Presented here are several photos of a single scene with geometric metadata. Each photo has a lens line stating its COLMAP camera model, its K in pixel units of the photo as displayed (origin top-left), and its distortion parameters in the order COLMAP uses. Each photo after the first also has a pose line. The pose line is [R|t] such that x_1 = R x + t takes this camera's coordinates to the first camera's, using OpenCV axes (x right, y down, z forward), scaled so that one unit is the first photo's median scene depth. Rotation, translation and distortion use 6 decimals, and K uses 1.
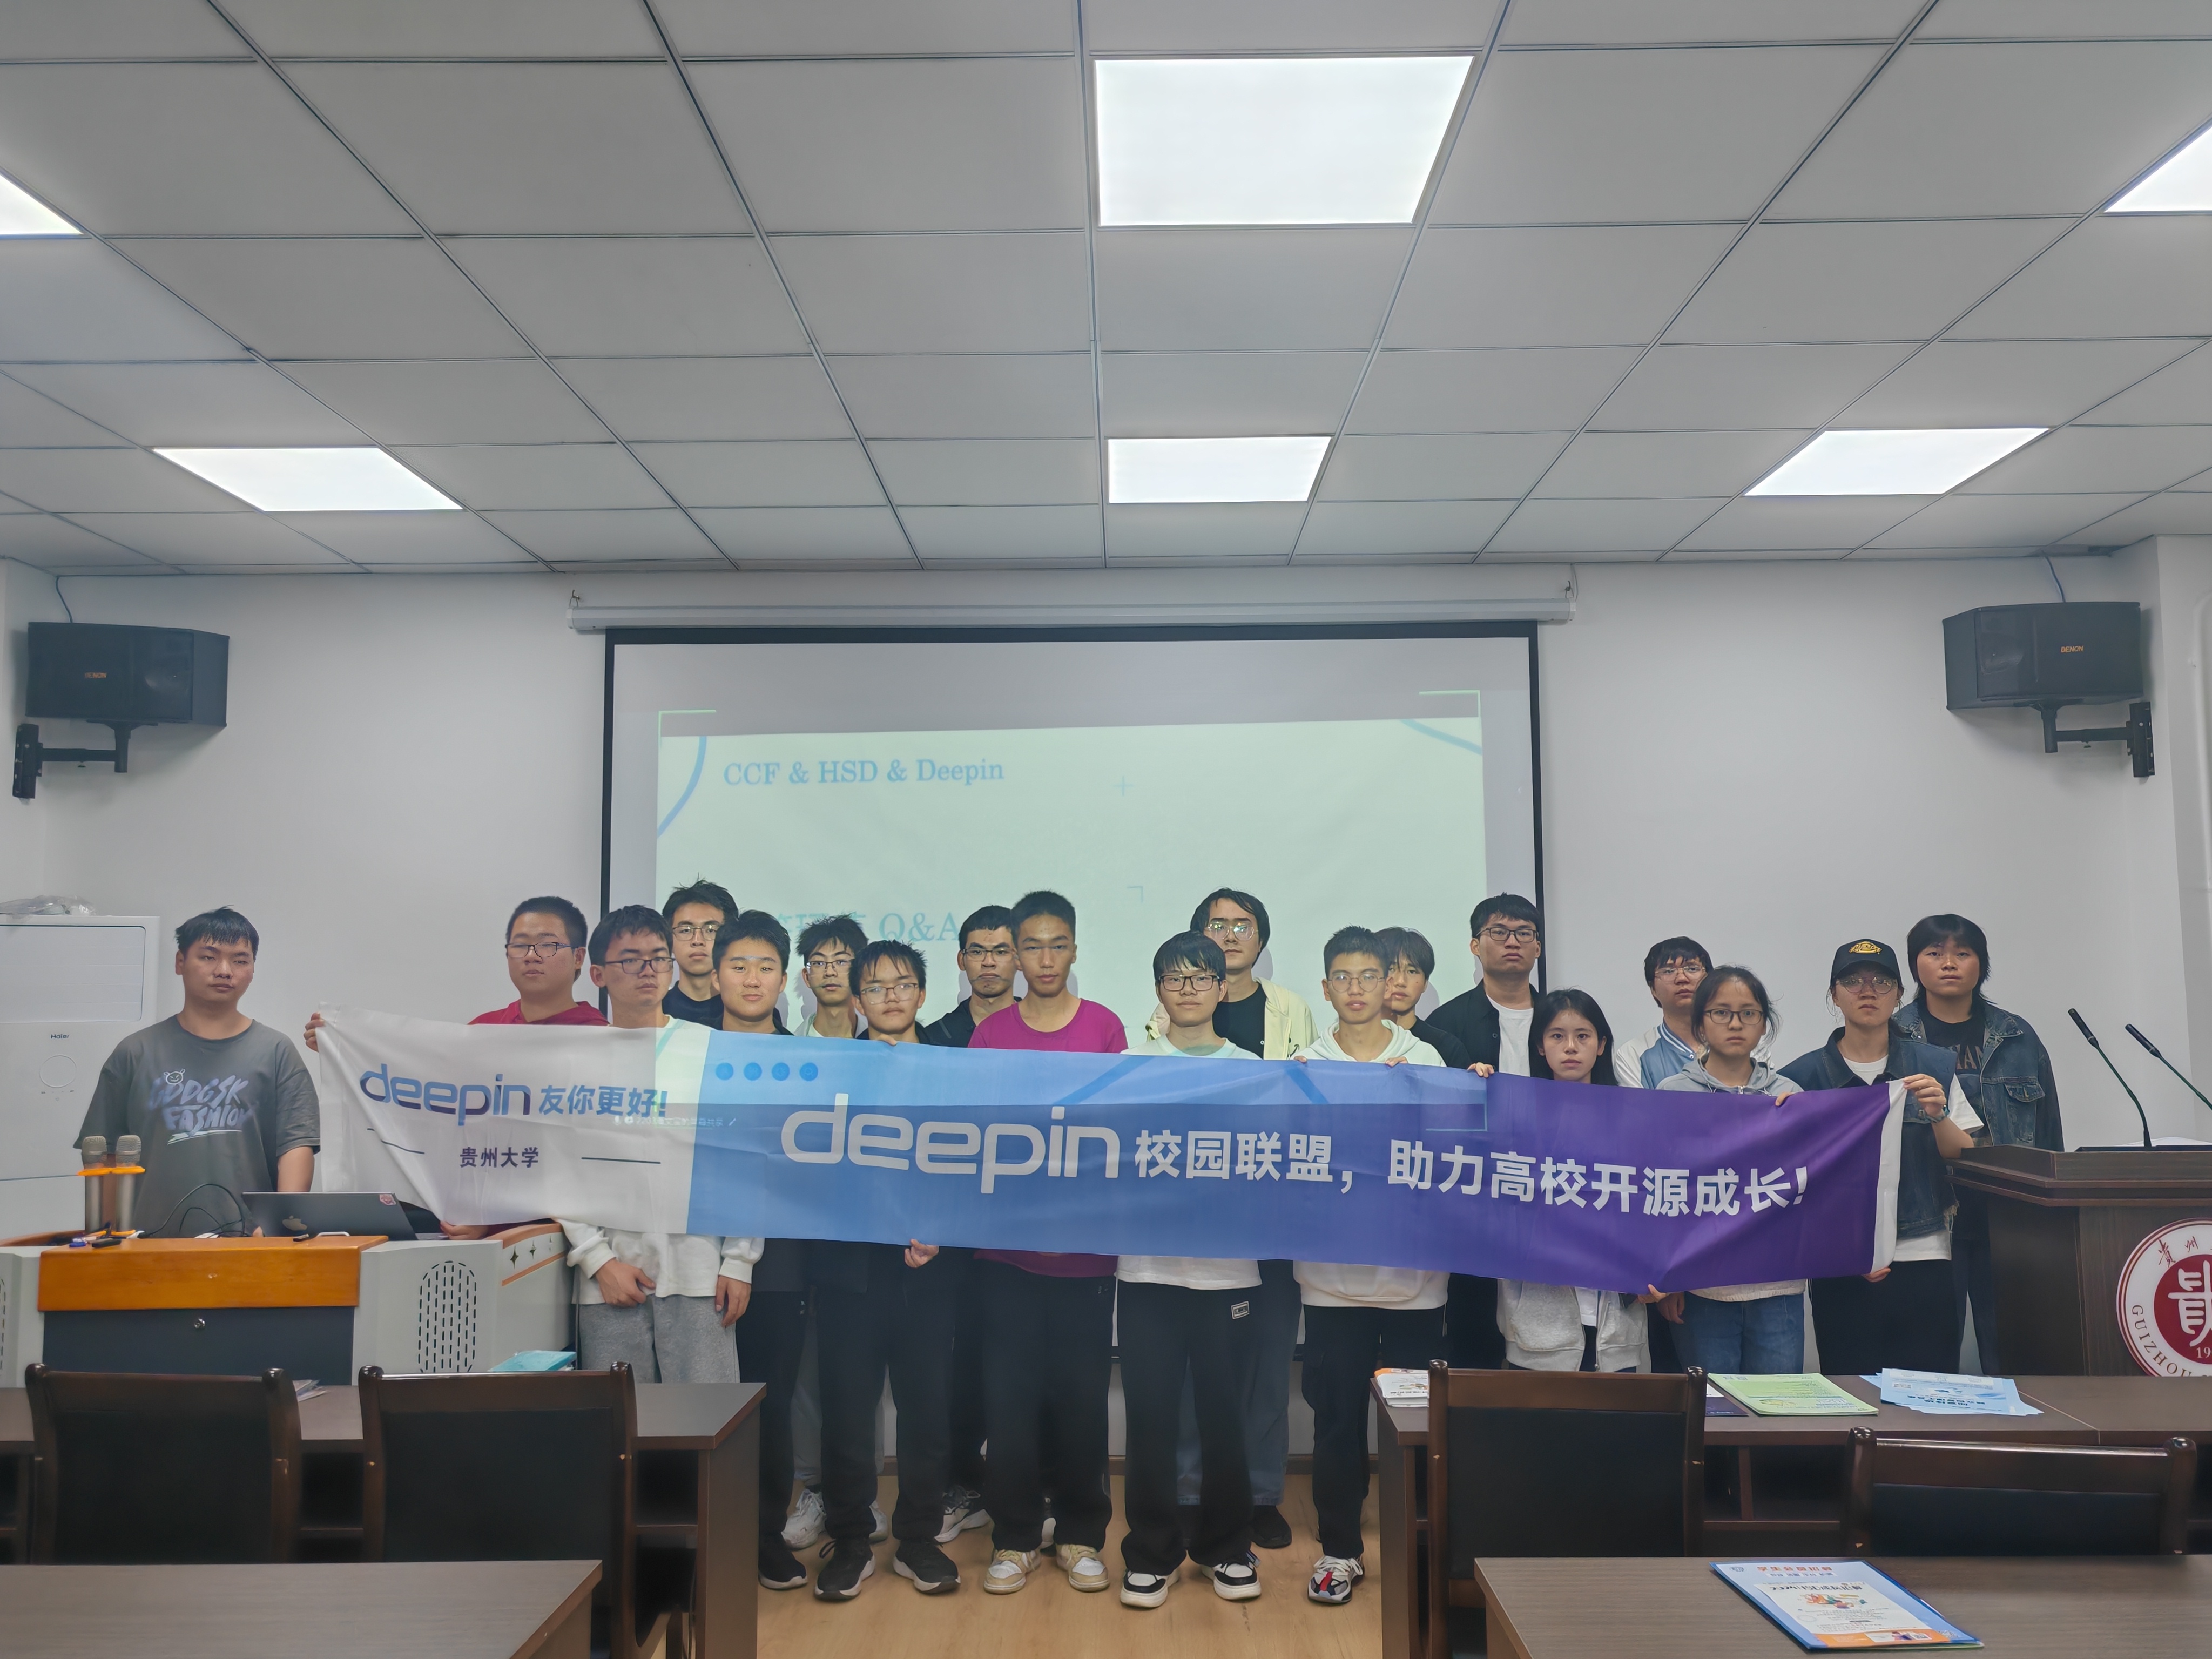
lens RADIAL K [[1762.8, 0, 1106.0], [0, 1762.8, 829.5], [0, 0, 1]] dist [-0.048066, 0.136768]
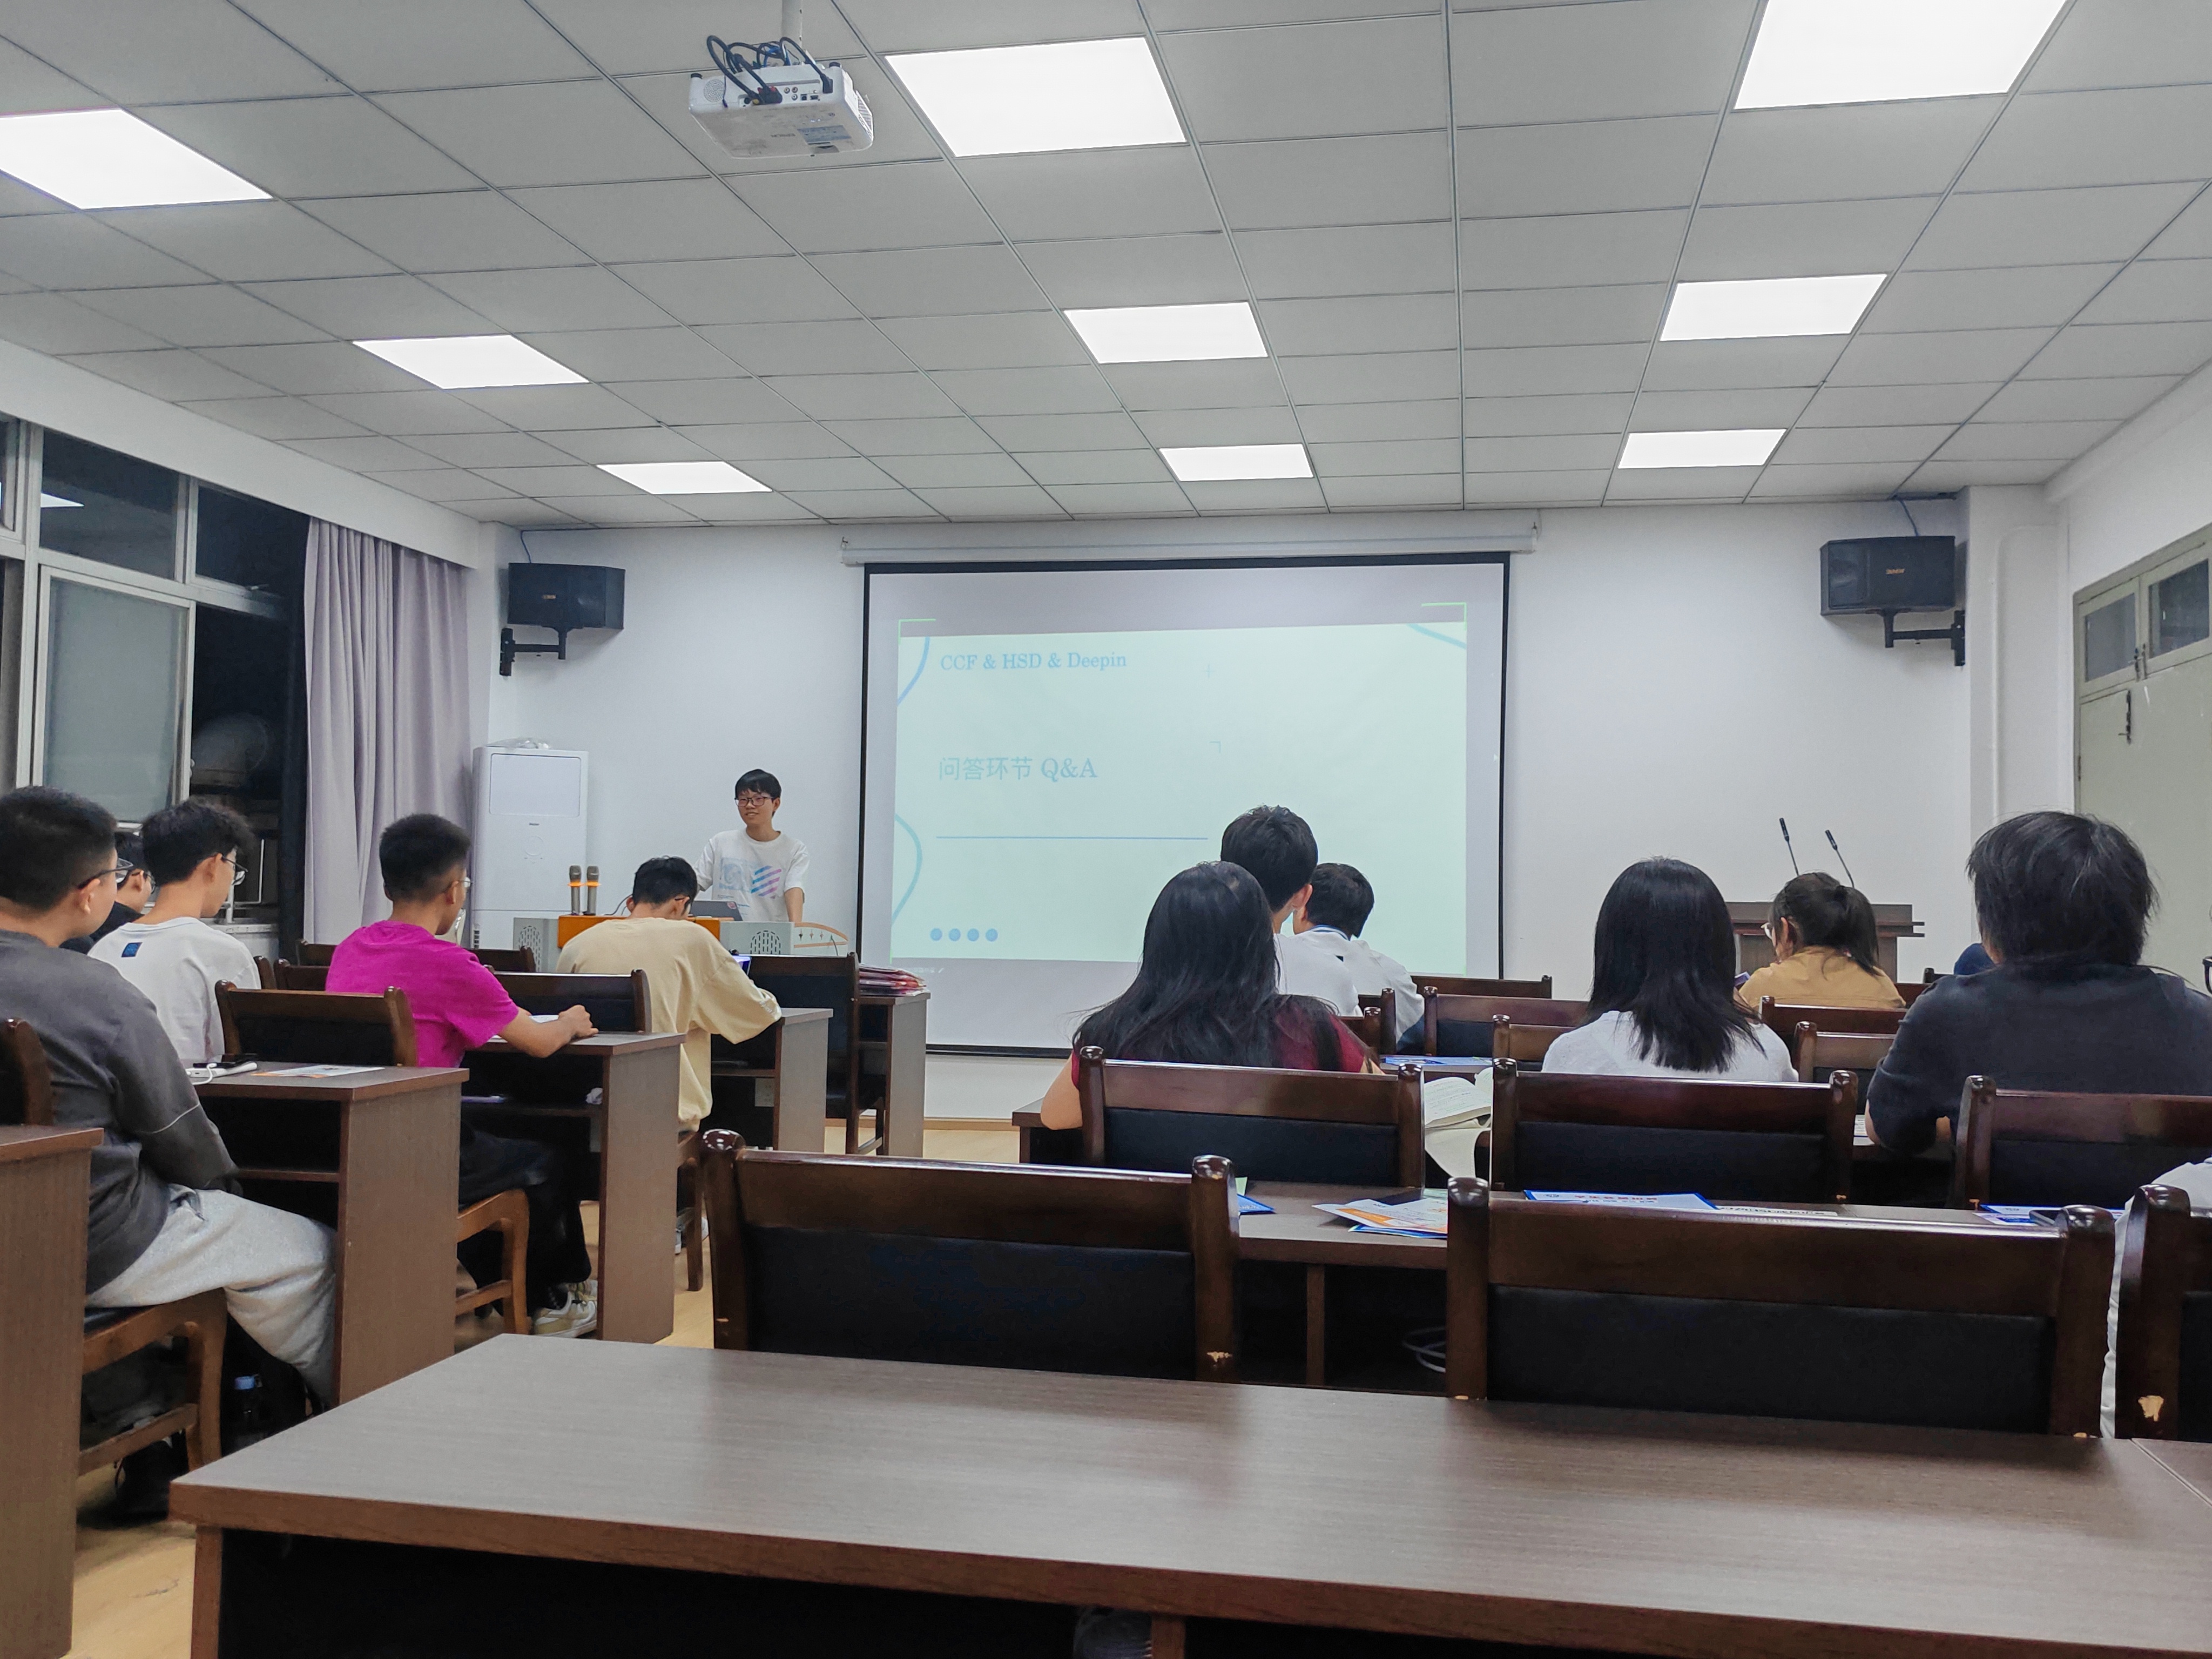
lens RADIAL K [[1930.4, 0, 1101.0], [0, 1930.4, 818.7], [0, 0, 1]] dist [-0.001674, 0.006446]
pose [[0.983292, 0.016960, -0.181244, 0.213295], [-0.008554, 0.998855, 0.047059, 0.023129], [0.181835, -0.044723, 0.982312, -0.580103]]
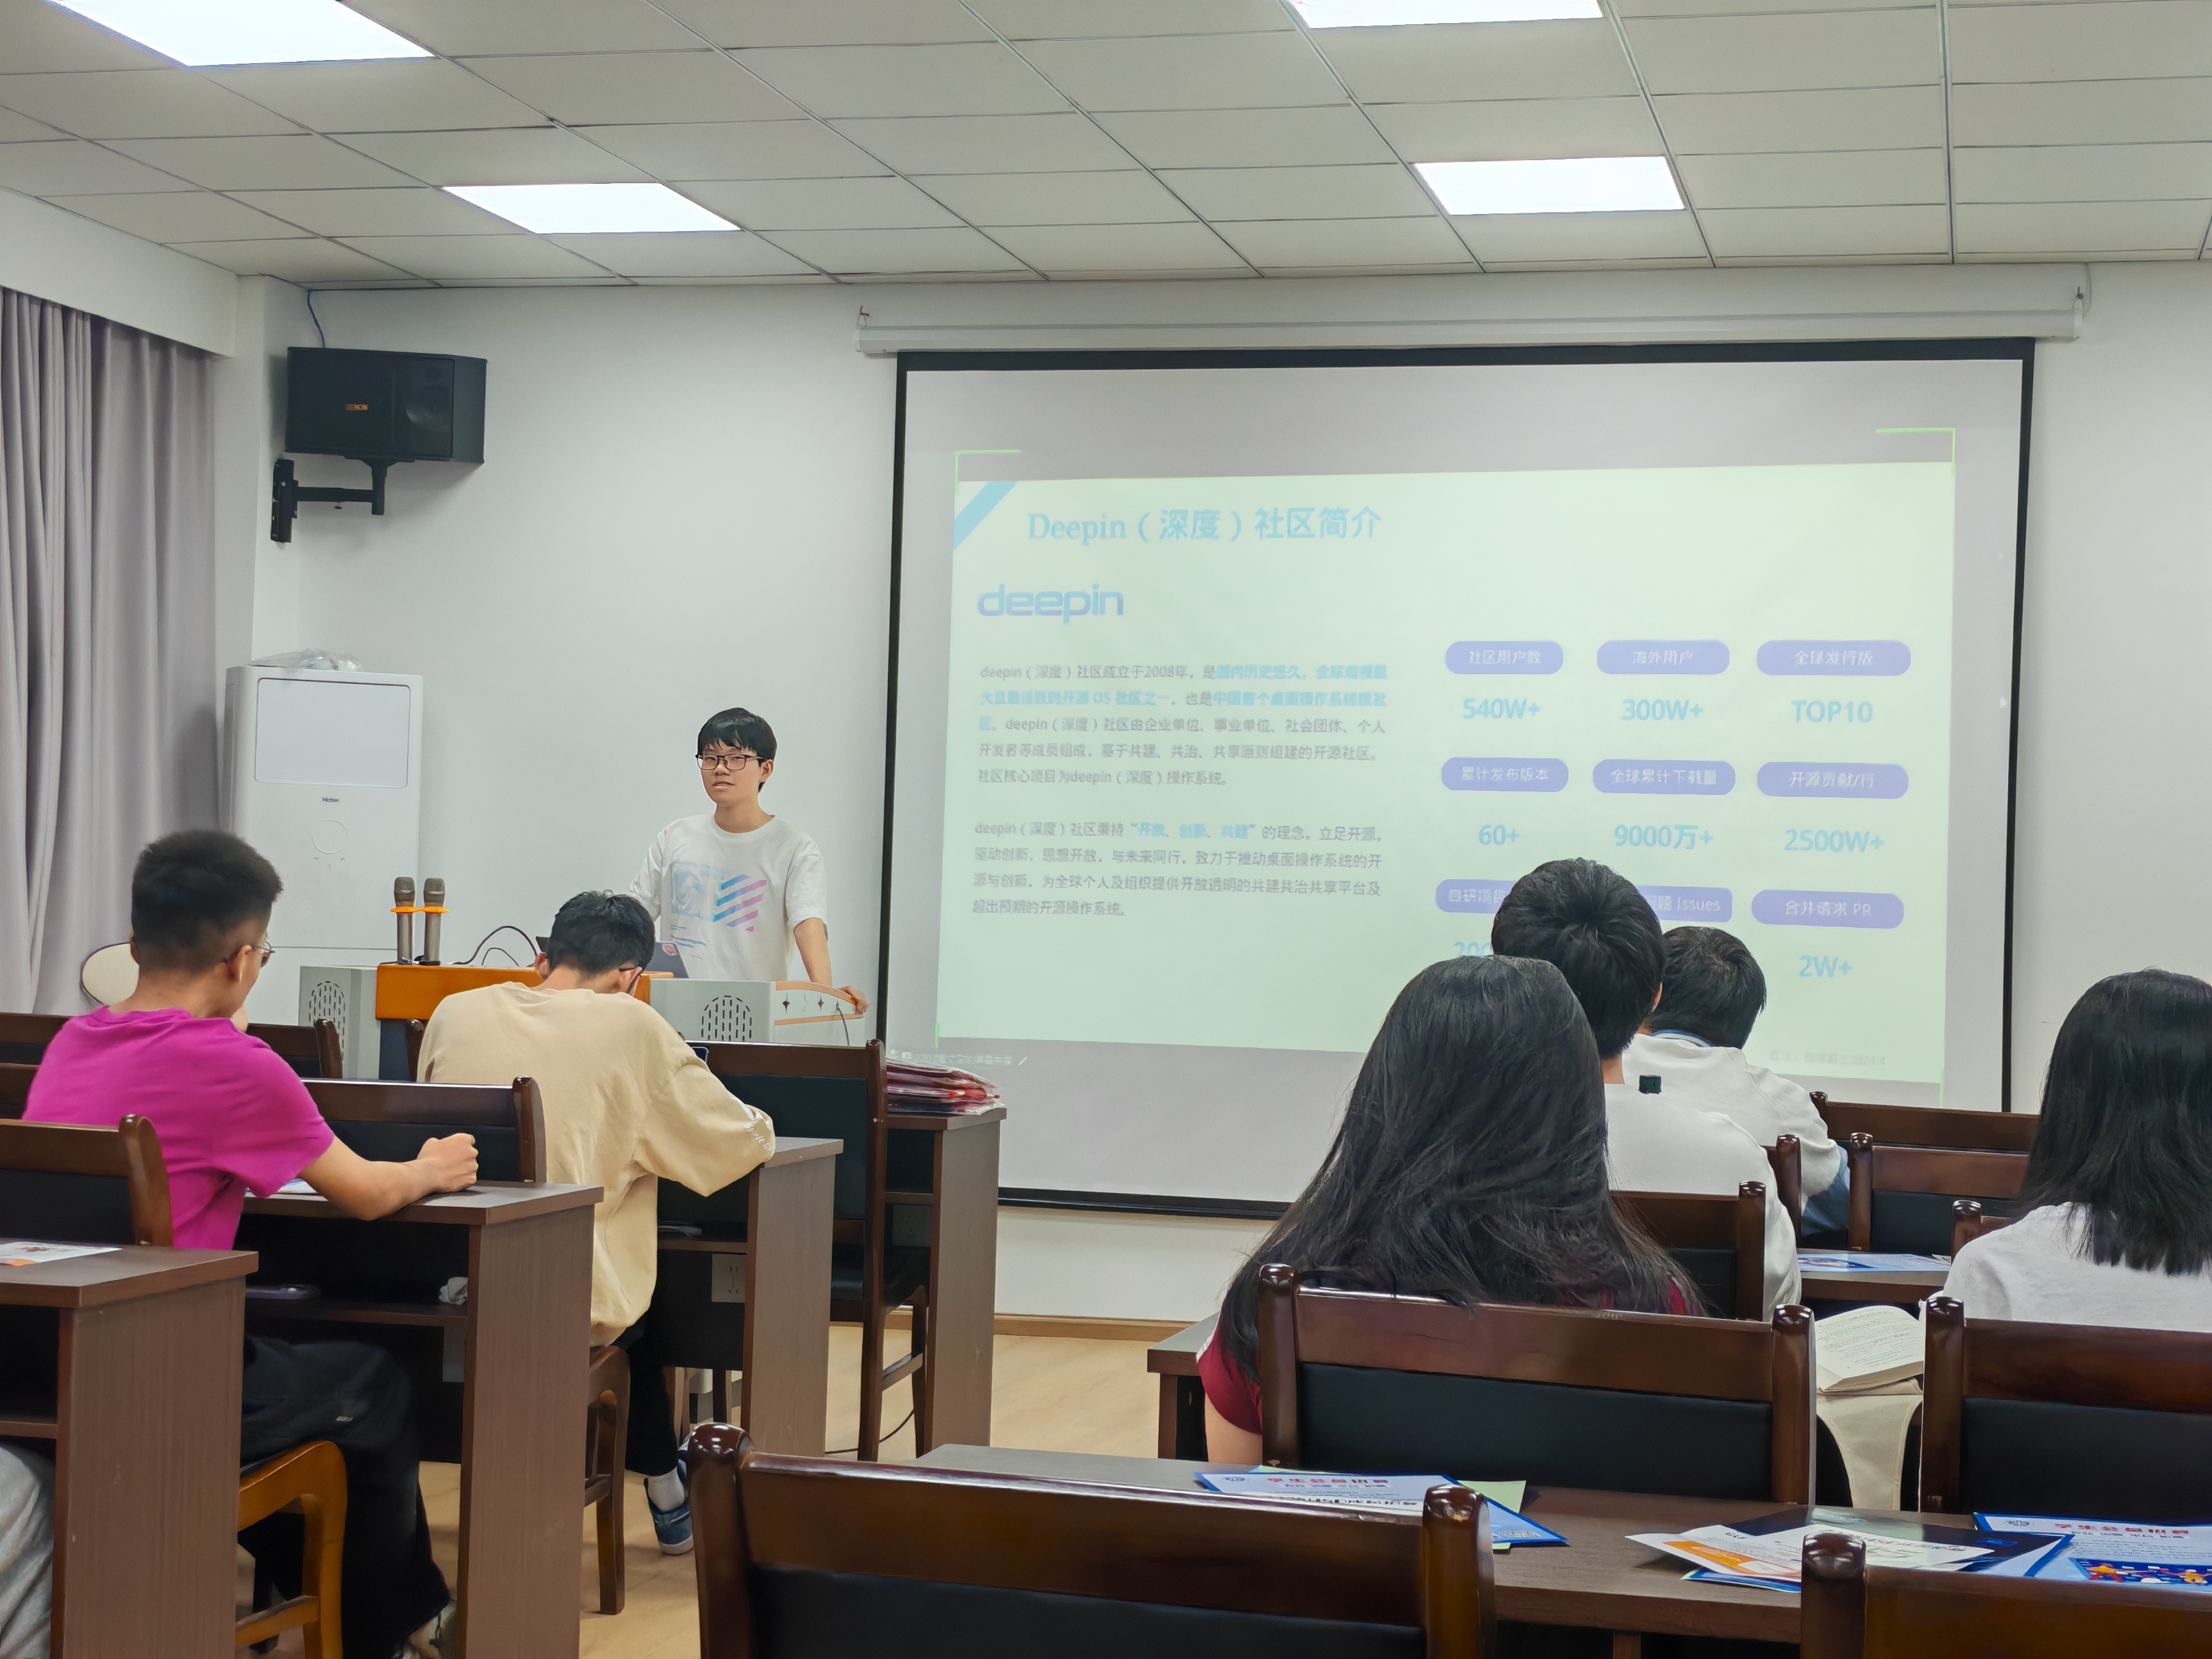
lens RADIAL K [[3453.5, 0, 1106.0], [0, 3453.5, 829.5], [0, 0, 1]] dist [0.085735, -0.248786]
pose [[0.970897, 0.031715, -0.237386, 0.223413], [-0.015942, 0.997553, 0.068073, 0.001334], [0.238964, -0.062308, 0.969027, -0.629064]]
